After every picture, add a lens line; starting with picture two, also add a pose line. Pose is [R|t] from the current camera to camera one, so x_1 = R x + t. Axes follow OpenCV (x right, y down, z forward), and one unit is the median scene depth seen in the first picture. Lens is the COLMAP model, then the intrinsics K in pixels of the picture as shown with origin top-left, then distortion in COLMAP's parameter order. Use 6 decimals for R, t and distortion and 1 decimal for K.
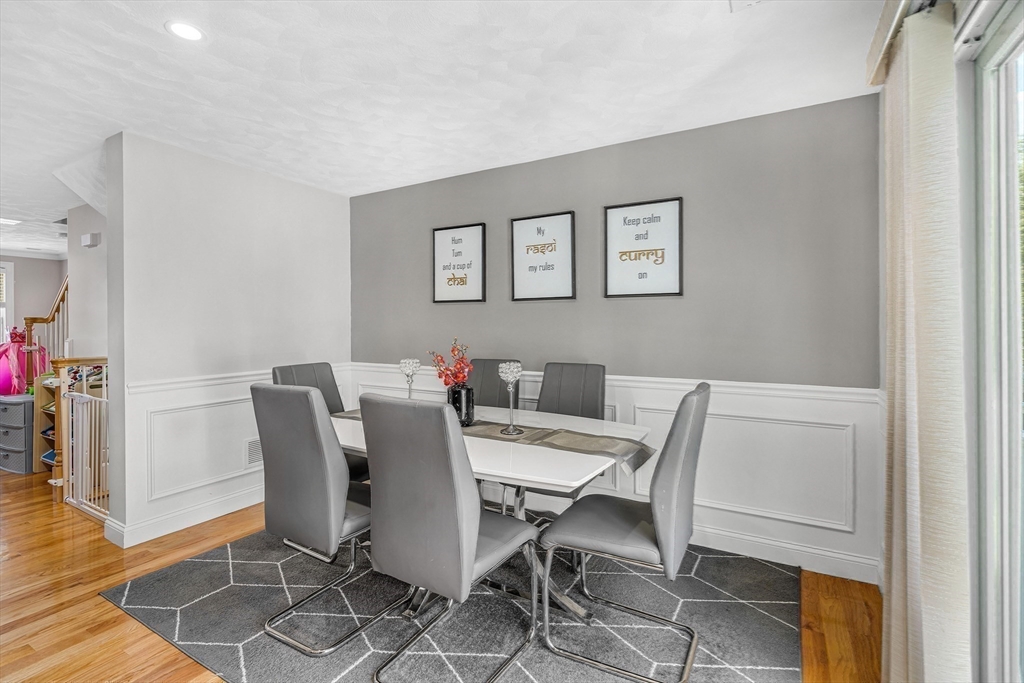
lens RADIAL K [[467.6, 0, 519.1], [0, 467.6, 328.9], [0, 0, 1]] dist [-0.010258, 0.004098]
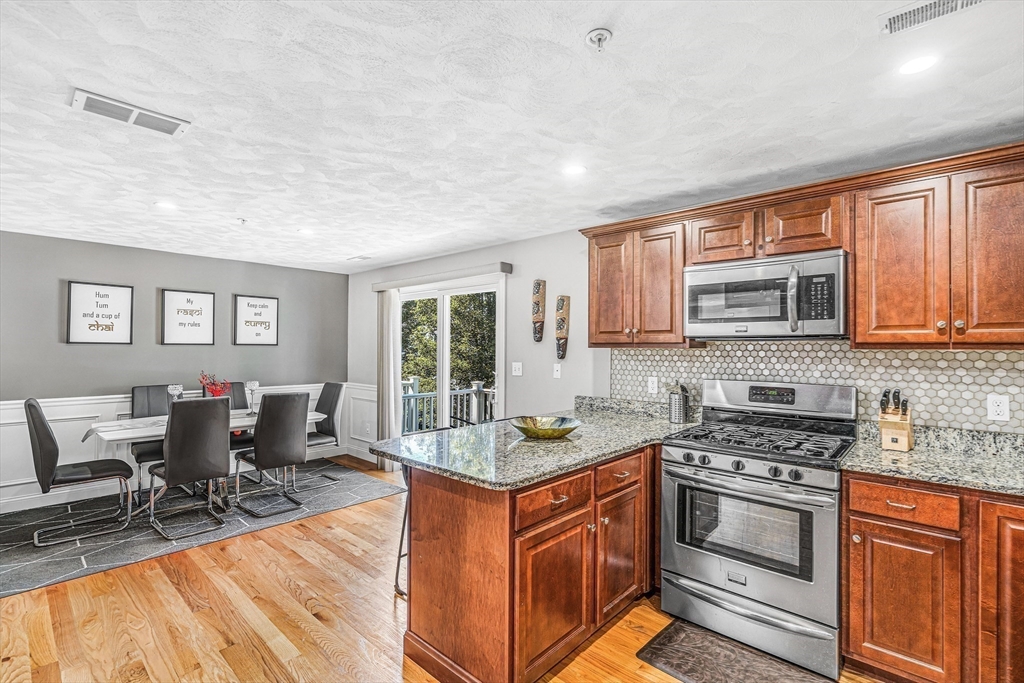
lens RADIAL K [[467.6, 0, 511.0], [0, 467.6, 343.2], [0, 0, 1]] dist [-0.010258, 0.004098]
pose [[0.230226, 0.010262, 0.973083, -1.221787], [-0.004190, 0.999946, -0.009554, -0.057559], [-0.973128, -0.001877, 0.230257, -0.408550]]
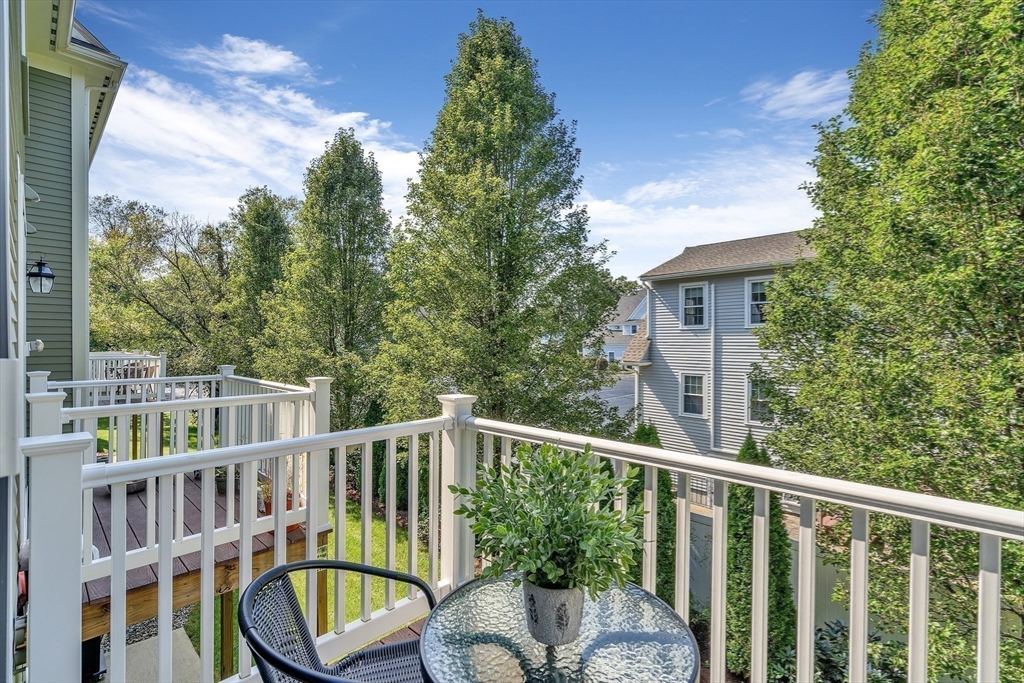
lens RADIAL K [[460.8, 0, 511.0], [0, 460.8, 346.2], [0, 0, 1]] dist [0.002797, 0.000197]
pose [[0.261223, -0.007803, 0.965247, 0.226736], [0.002656, 0.999969, 0.007365, 0.022004], [-0.965275, 0.000640, 0.261236, -0.015135]]
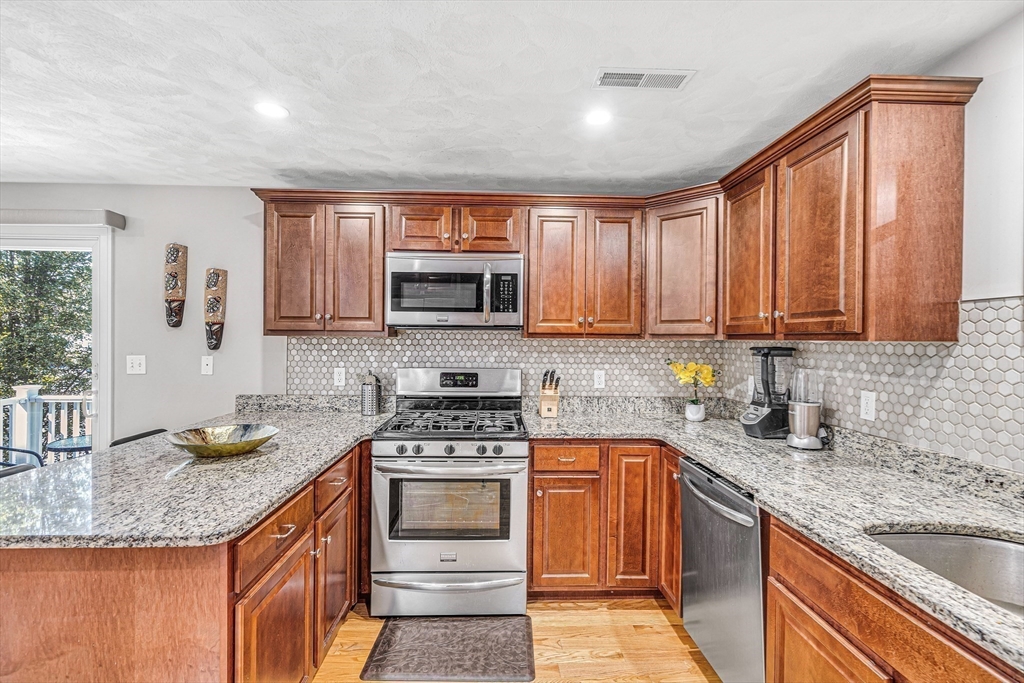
lens RADIAL K [[467.6, 0, 512.5], [0, 467.6, 342.6], [0, 0, 1]] dist [-0.010258, 0.004098]
pose [[-0.522892, -0.011678, 0.852319, -1.130571], [-0.007797, 0.999930, 0.008917, -0.056572], [-0.852363, -0.001982, -0.522947, -0.277107]]
